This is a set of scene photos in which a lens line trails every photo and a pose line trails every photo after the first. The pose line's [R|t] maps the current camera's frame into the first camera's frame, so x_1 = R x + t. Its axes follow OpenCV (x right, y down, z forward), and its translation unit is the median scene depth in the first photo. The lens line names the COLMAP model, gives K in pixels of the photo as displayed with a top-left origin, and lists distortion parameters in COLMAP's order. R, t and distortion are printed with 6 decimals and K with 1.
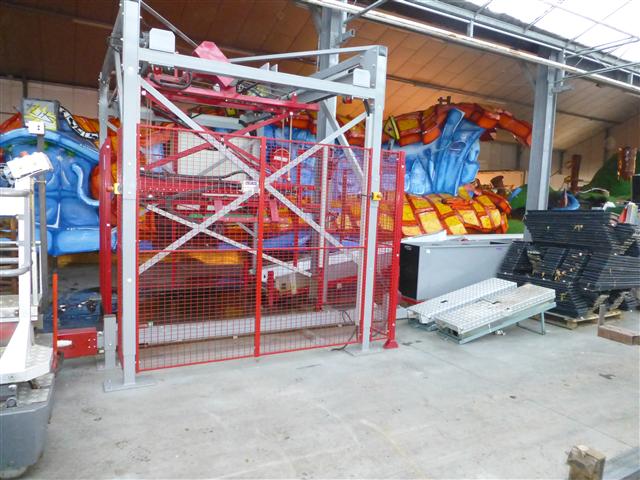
lens RADIAL K [[463.4, 0, 320.0], [0, 463.4, 240.0], [0, 0, 1]] dist [-0.003633, -0.000148]
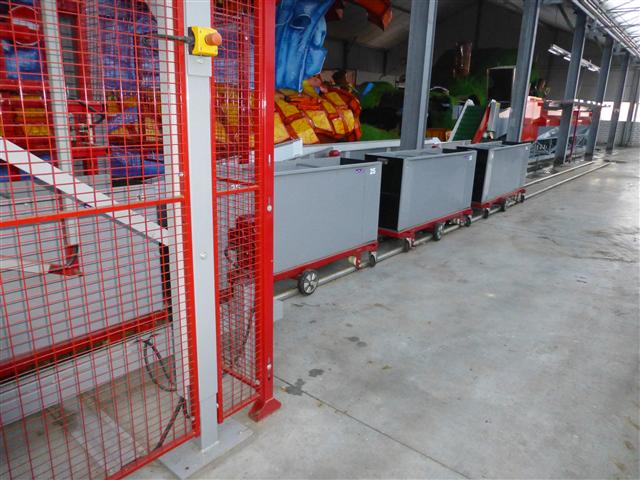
lens RADIAL K [[463.4, 0, 320.0], [0, 463.4, 240.0], [0, 0, 1]] dist [-0.003633, -0.000148]
pose [[0.929456, -0.107804, 0.352831, 0.026173], [0.038112, 0.979296, 0.198816, -0.006629], [-0.366959, -0.171343, 0.914321, 0.251817]]
